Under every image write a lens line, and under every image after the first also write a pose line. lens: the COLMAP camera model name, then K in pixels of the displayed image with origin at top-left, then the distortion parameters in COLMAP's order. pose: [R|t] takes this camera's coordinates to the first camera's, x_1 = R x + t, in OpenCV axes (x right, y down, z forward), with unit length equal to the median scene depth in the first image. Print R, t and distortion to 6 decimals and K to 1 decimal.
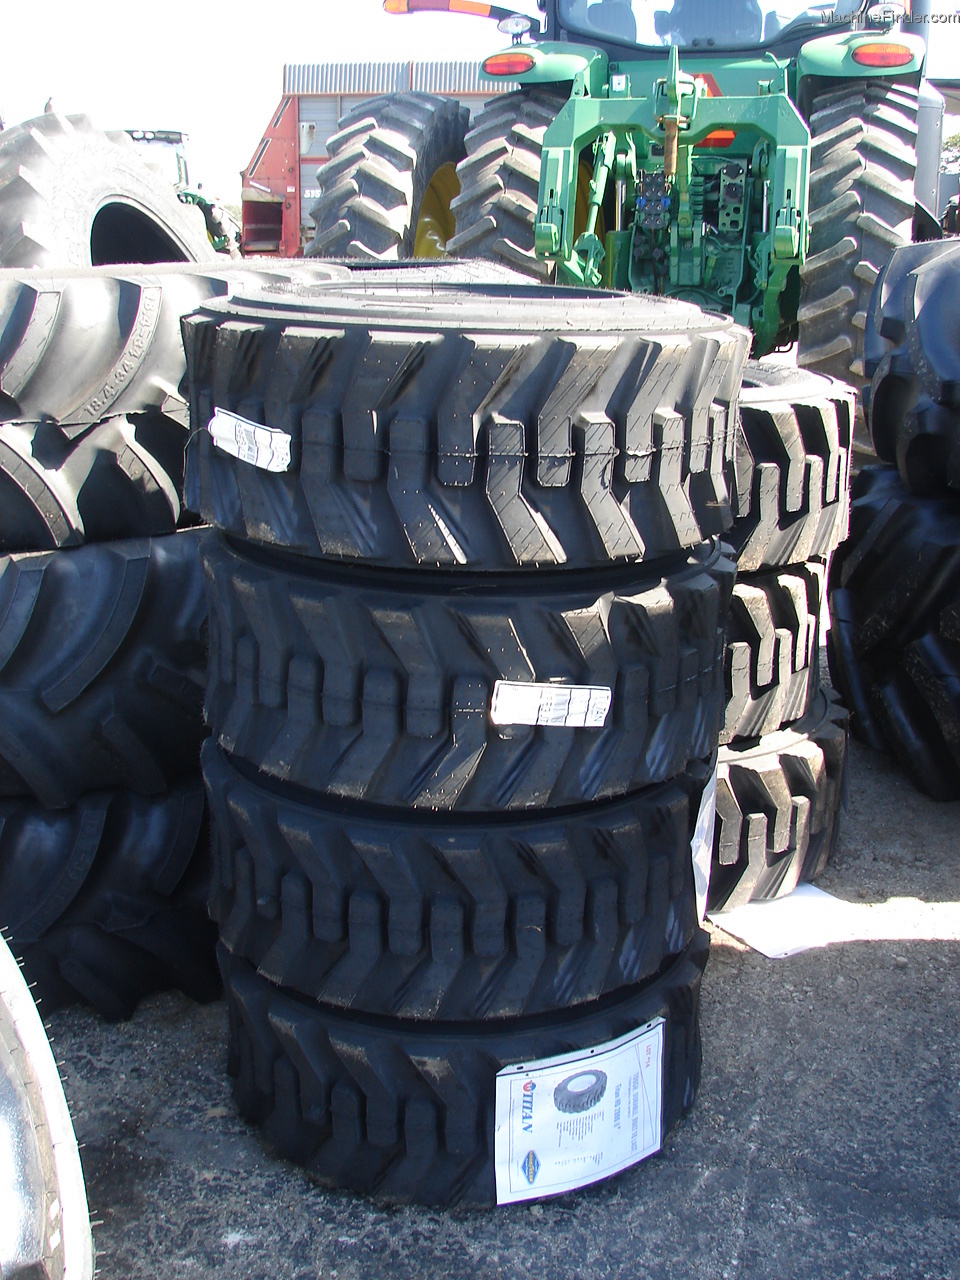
lens RADIAL K [[1396.7, 0, 480.0], [0, 1396.7, 640.0], [0, 0, 1]] dist [-0.215159, 0.276759]
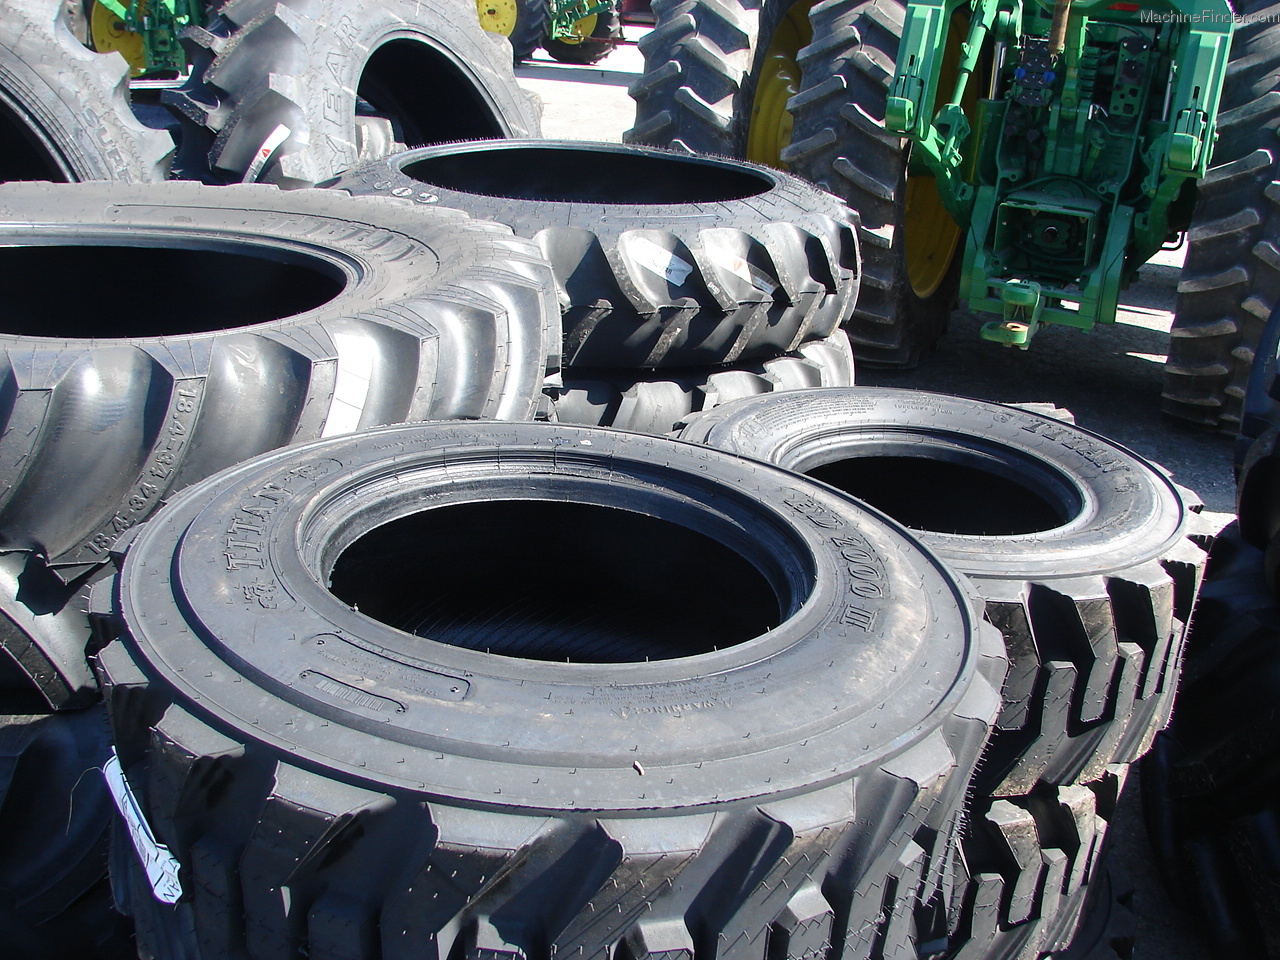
lens RADIAL K [[1396.7, 0, 652.2], [0, 1396.7, 511.8], [0, 0, 1]] dist [-0.215159, 0.276759]
pose [[0.984162, 0.123091, -0.127569, 0.035027], [-0.112271, 0.989700, 0.088817, -0.103347], [0.137188, -0.073088, 0.987845, 0.120592]]
